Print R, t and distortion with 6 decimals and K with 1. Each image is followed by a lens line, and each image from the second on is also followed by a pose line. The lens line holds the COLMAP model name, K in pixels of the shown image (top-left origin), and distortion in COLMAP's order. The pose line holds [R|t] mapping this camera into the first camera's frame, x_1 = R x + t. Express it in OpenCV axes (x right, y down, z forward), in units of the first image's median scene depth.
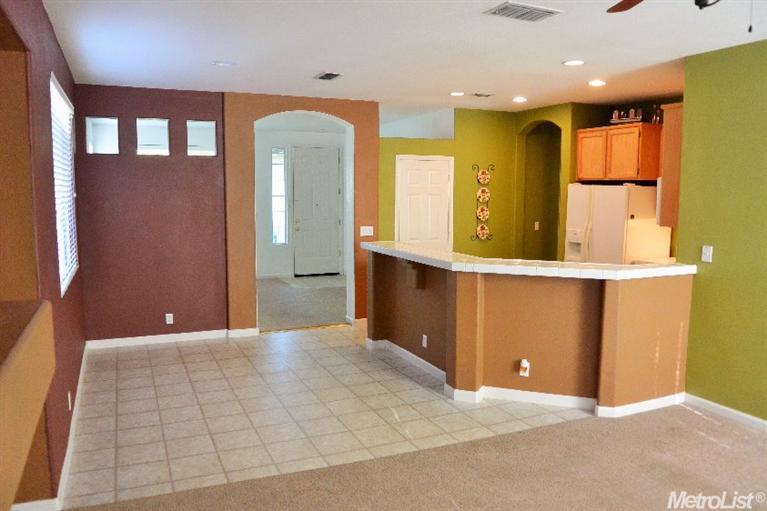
lens RADIAL K [[598.1, 0, 380.5], [0, 598.1, 247.8], [0, 0, 1]] dist [-0.085343, 0.040048]
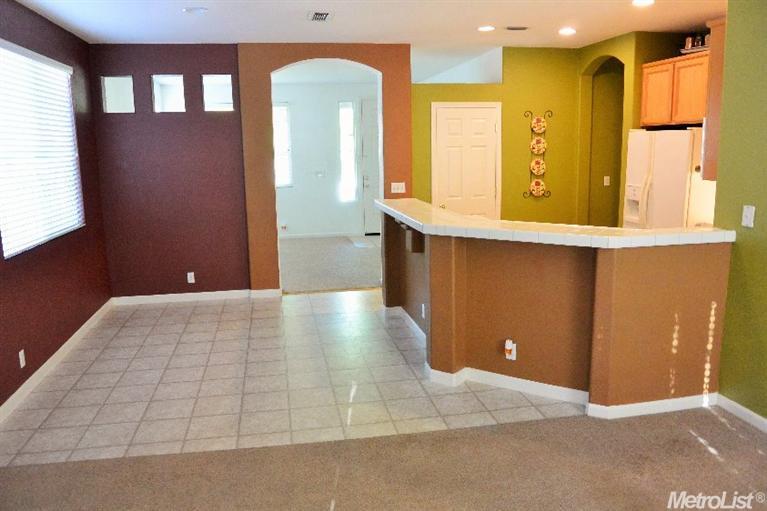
lens RADIAL K [[598.1, 0, 380.5], [0, 598.1, 247.8], [0, 0, 1]] dist [-0.085343, 0.040048]
pose [[0.972512, 0.016451, -0.232272, 0.184861], [0.000294, 0.997414, 0.071873, -0.001883], [0.232854, -0.069965, 0.969992, 0.107687]]
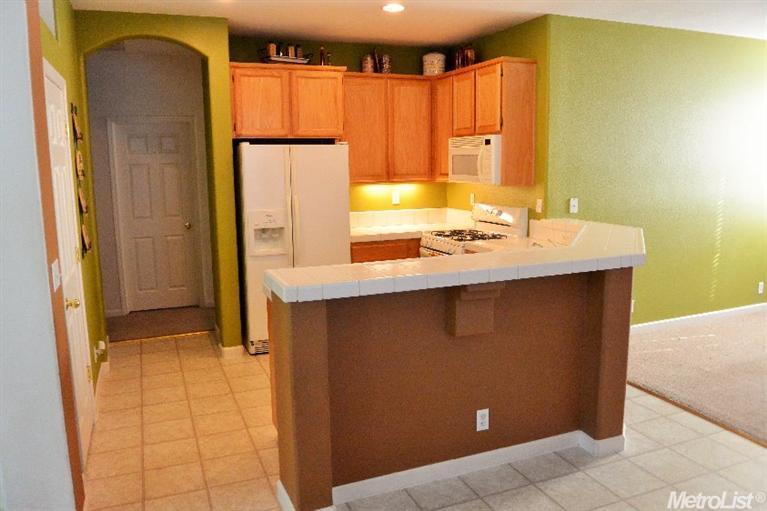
lens RADIAL K [[598.1, 0, 380.5], [0, 598.1, 247.8], [0, 0, 1]] dist [-0.085343, 0.040048]
pose [[0.034881, -0.153101, 0.987595, -0.381907], [0.117340, 0.981989, 0.148087, -0.079120], [-0.992479, 0.110719, 0.052218, 0.892229]]
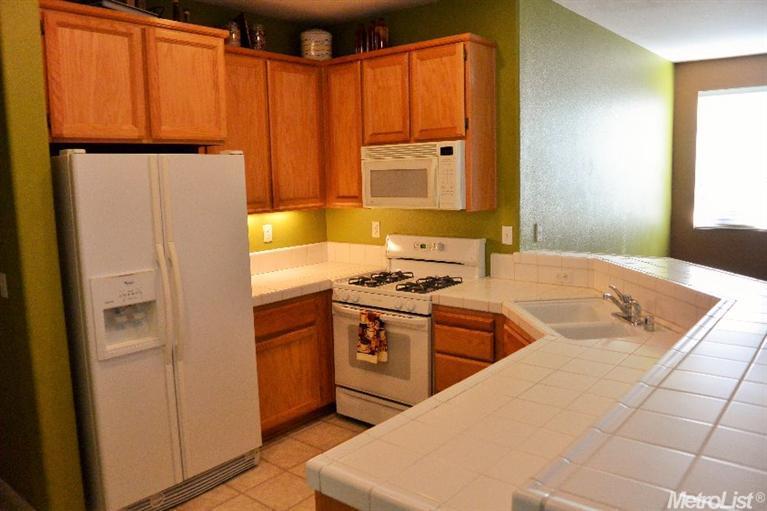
lens RADIAL K [[598.1, 0, 380.5], [0, 598.1, 247.8], [0, 0, 1]] dist [-0.085343, 0.040048]
pose [[-0.447087, -0.108681, 0.887864, -0.081718], [0.115337, 0.977301, 0.177707, -0.100029], [-0.887023, 0.181853, -0.424404, 1.078076]]
